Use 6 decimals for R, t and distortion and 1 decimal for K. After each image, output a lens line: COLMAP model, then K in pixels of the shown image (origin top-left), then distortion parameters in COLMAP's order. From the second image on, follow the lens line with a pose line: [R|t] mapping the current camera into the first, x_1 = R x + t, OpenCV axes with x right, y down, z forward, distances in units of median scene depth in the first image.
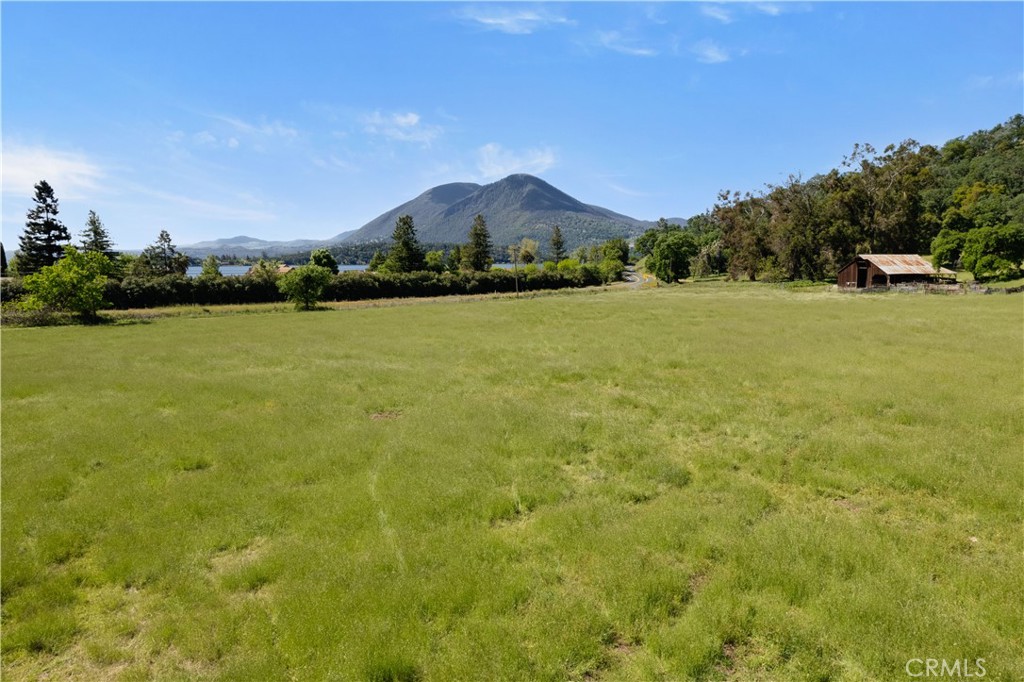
lens RADIAL K [[639.2, 0, 512.0], [0, 639.2, 341.0], [0, 0, 1]] dist [-0.059426, 0.049997]
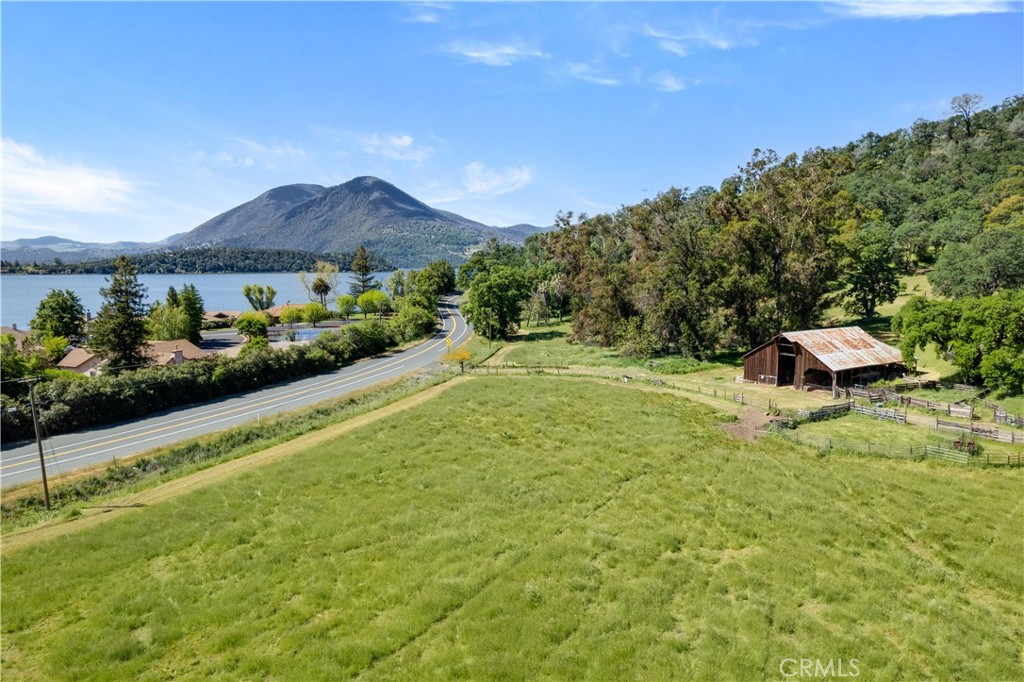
lens RADIAL K [[639.2, 0, 512.0], [0, 639.2, 341.0], [0, 0, 1]] dist [-0.059426, 0.049997]
pose [[0.973884, -0.022752, 0.225904, 0.121199], [0.024314, 0.999696, -0.004133, -0.095760], [-0.225742, 0.009518, 0.974141, 0.343039]]
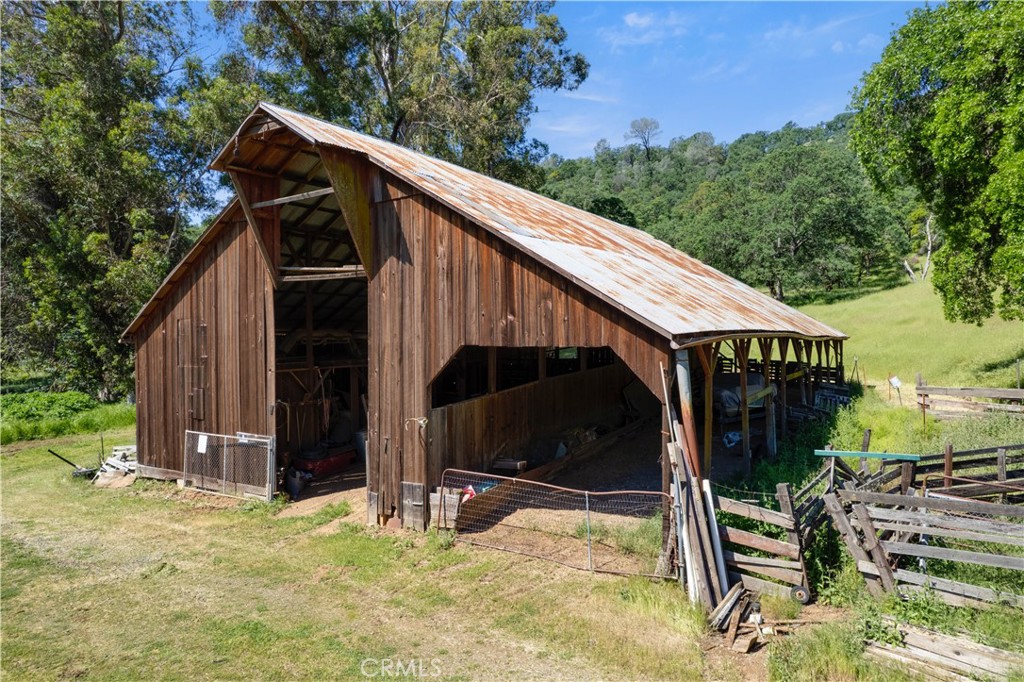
lens RADIAL K [[639.2, 0, 512.0], [0, 639.2, 341.0], [0, 0, 1]] dist [-0.059426, 0.049997]
pose [[0.781771, -0.010129, 0.623483, 0.377372], [0.083048, 0.992652, -0.088006, -0.070076], [-0.618010, 0.120580, 0.776868, 0.662735]]
